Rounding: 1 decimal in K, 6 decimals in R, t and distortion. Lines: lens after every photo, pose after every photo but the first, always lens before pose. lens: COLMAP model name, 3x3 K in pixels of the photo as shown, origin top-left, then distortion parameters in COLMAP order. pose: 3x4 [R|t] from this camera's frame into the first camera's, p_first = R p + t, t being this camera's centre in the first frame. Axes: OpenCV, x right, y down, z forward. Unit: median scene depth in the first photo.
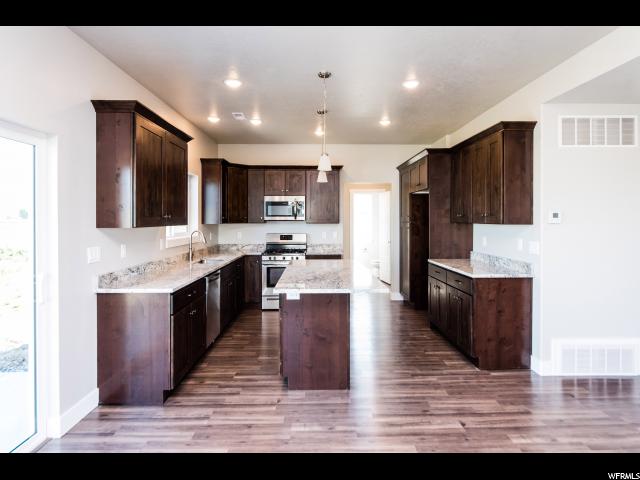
lens RADIAL K [[381.8, 0, 290.9], [0, 381.8, 223.4], [0, 0, 1]] dist [-0.000616, -0.000315]
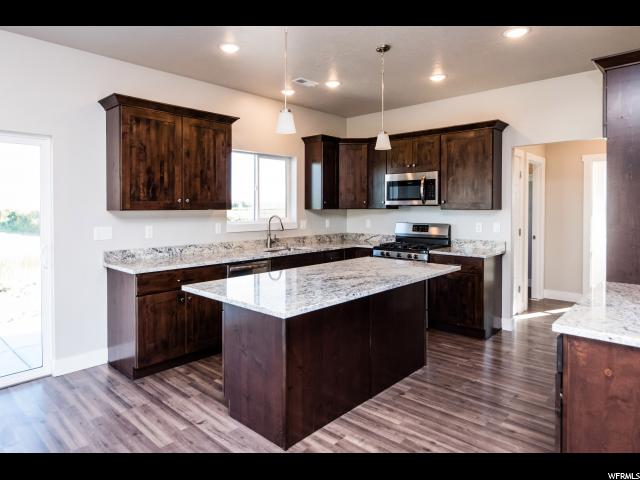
lens RADIAL K [[382.9, 0, 247.0], [0, 382.9, 214.5], [0, 0, 1]] dist [0.000203, -0.000205]
pose [[0.691996, 0.016504, -0.721713, 0.581929], [-0.008640, 0.999856, 0.014581, 0.003825], [0.721850, -0.003855, 0.692039, 0.468026]]
